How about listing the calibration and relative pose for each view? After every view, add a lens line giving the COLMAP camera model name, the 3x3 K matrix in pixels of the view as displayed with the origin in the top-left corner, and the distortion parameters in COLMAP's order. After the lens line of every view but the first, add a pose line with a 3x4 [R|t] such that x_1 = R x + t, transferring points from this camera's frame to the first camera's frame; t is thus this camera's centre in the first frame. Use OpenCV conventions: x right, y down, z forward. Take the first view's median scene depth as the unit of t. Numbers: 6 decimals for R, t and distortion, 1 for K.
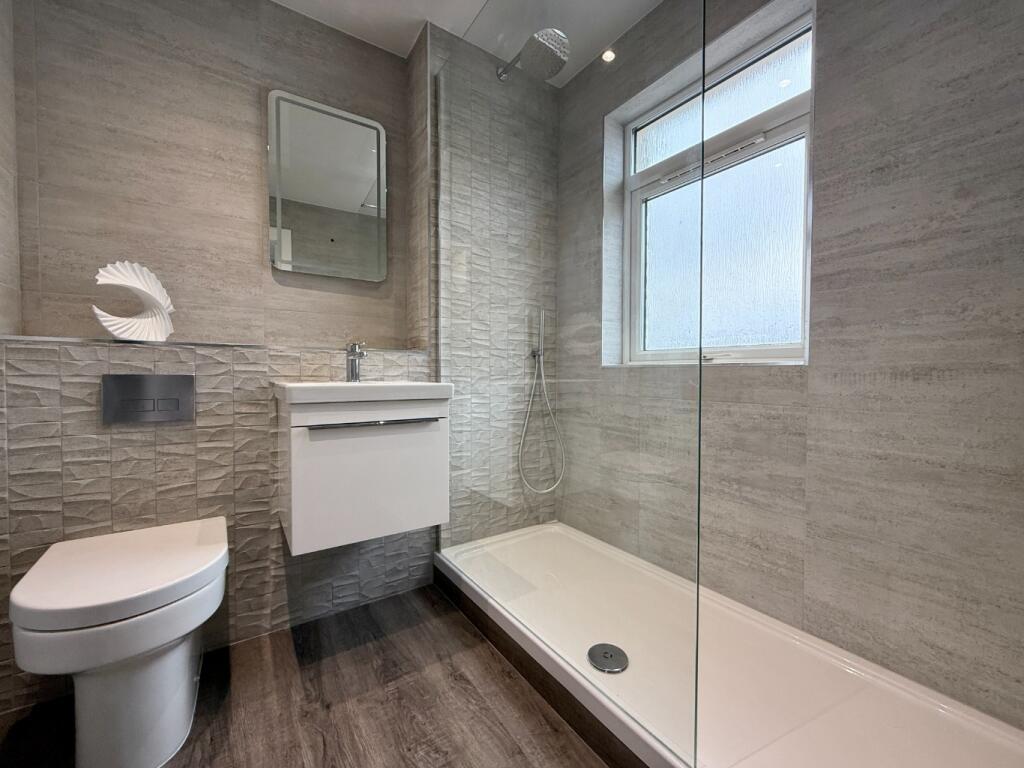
lens RADIAL K [[409.5, 0, 508.4], [0, 409.5, 382.1], [0, 0, 1]] dist [-0.001146, -0.000283]
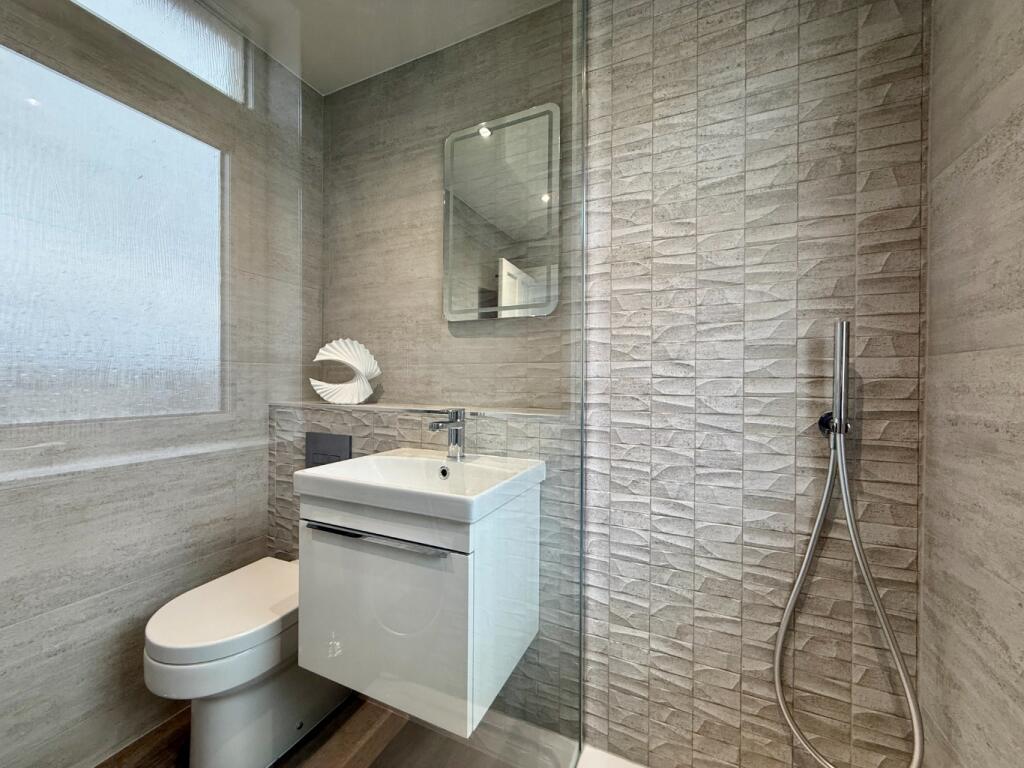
lens RADIAL K [[409.5, 0, 511.3], [0, 409.5, 382.9], [0, 0, 1]] dist [-0.001146, -0.000283]
pose [[0.518267, 0.002905, -0.855214, 0.279090], [-0.025136, 0.999614, -0.011837, -0.110041], [0.854850, 0.027631, 0.518140, 0.555153]]
